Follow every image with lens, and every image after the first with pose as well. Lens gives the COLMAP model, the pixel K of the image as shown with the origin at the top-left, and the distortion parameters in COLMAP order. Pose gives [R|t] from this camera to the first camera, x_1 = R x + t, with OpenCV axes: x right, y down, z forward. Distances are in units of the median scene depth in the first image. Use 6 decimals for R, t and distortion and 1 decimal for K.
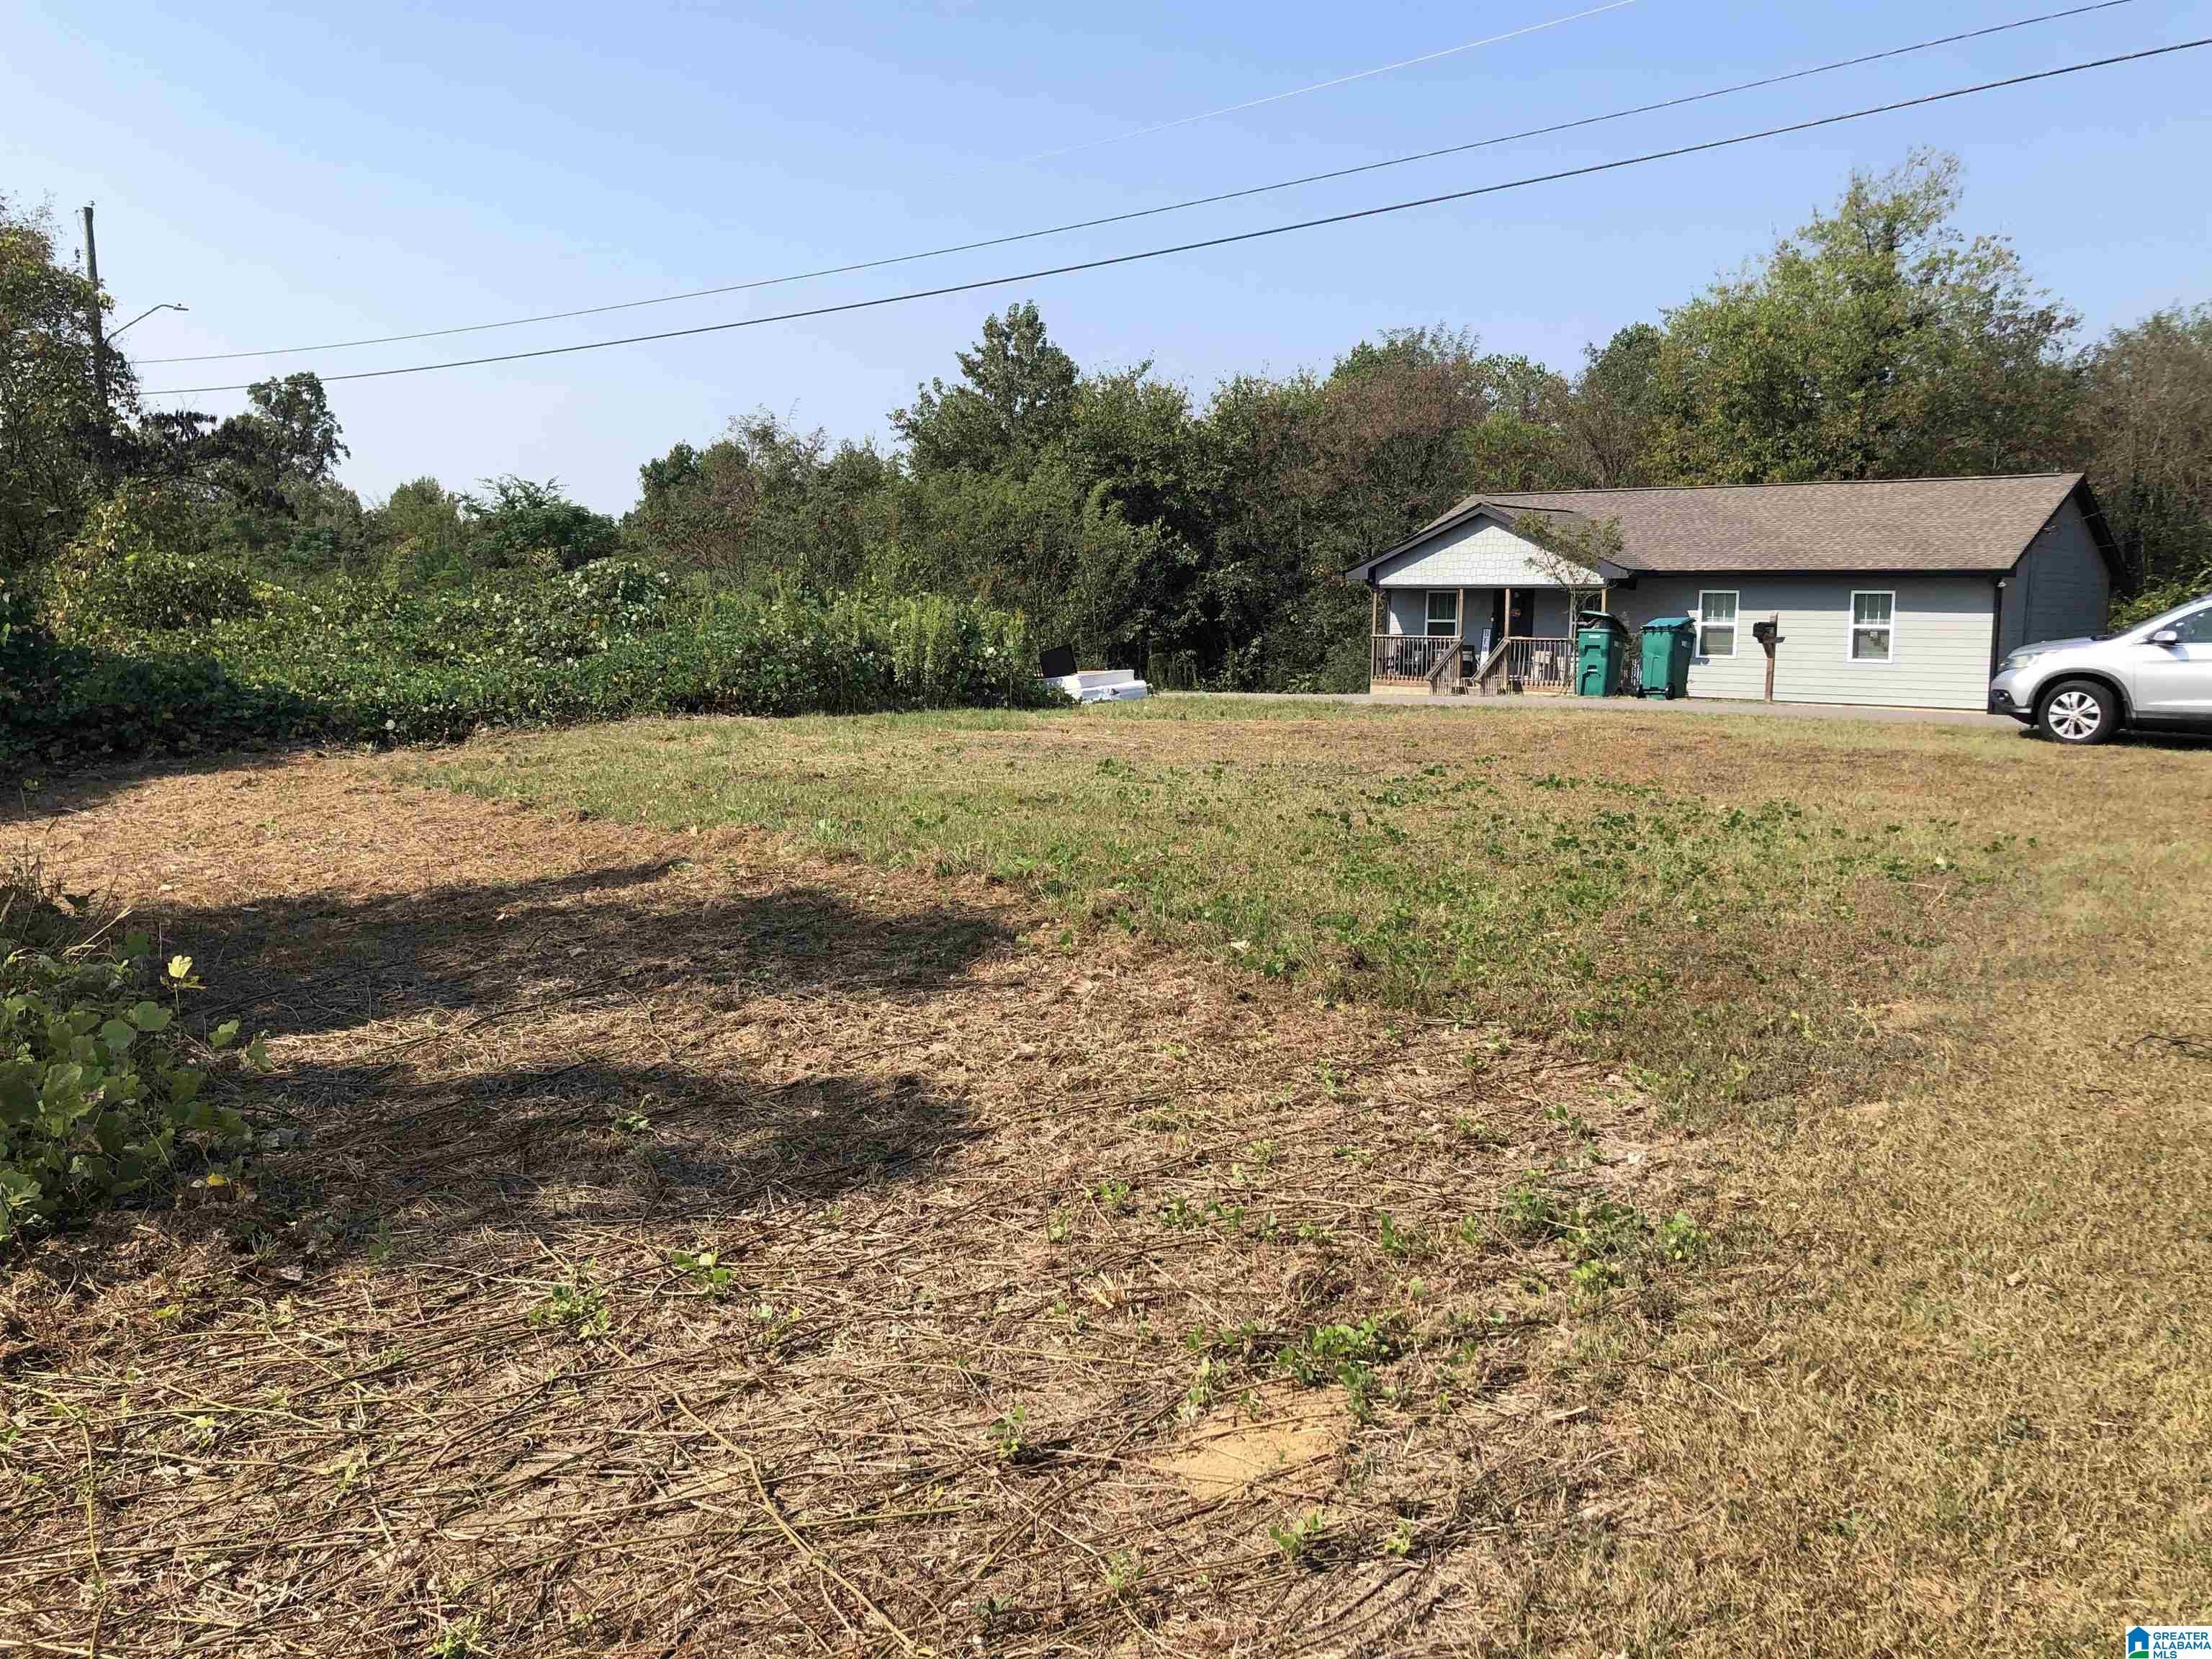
lens RADIAL K [[1825.7, 0, 1103.4], [0, 1825.7, 824.4], [0, 0, 1]] dist [0.004935, -0.015778]
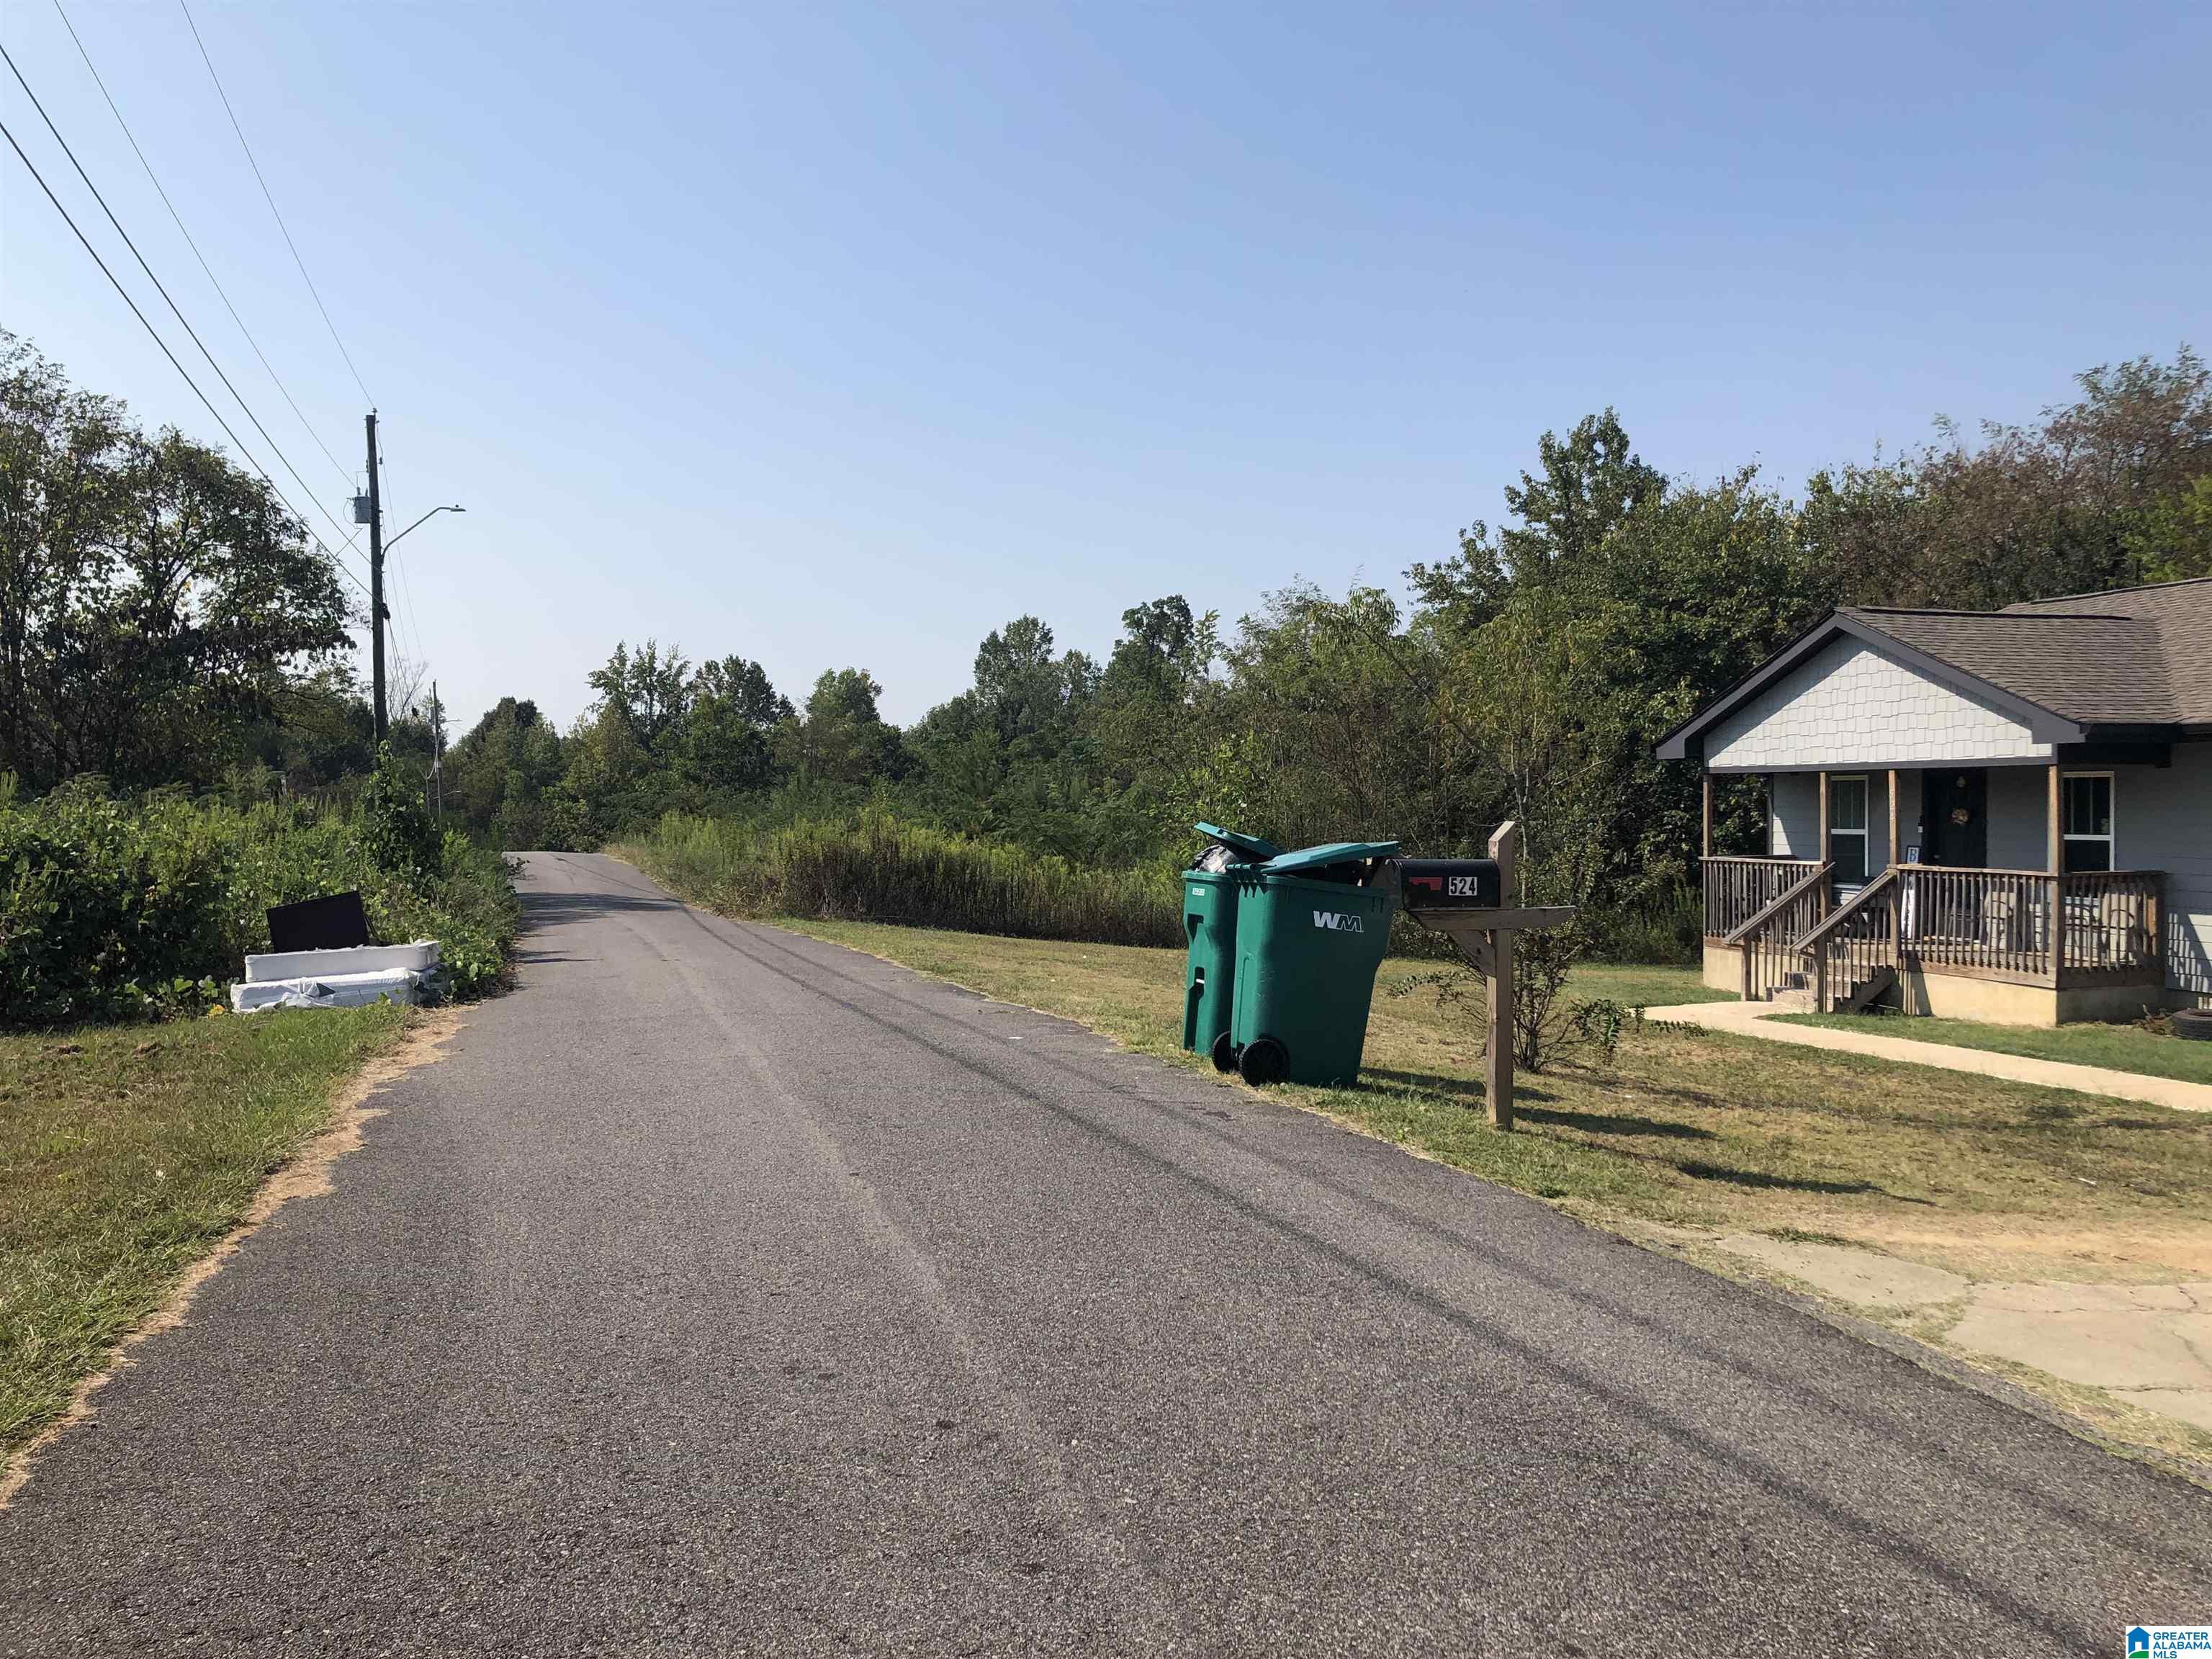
lens RADIAL K [[1825.7, 0, 1108.8], [0, 1825.7, 836.4], [0, 0, 1]] dist [0.004935, -0.015778]
pose [[0.842078, -0.007173, -0.539308, 0.286689], [-0.050604, 0.994450, -0.092239, -0.049291], [0.536976, 0.104963, 0.837042, 0.427444]]
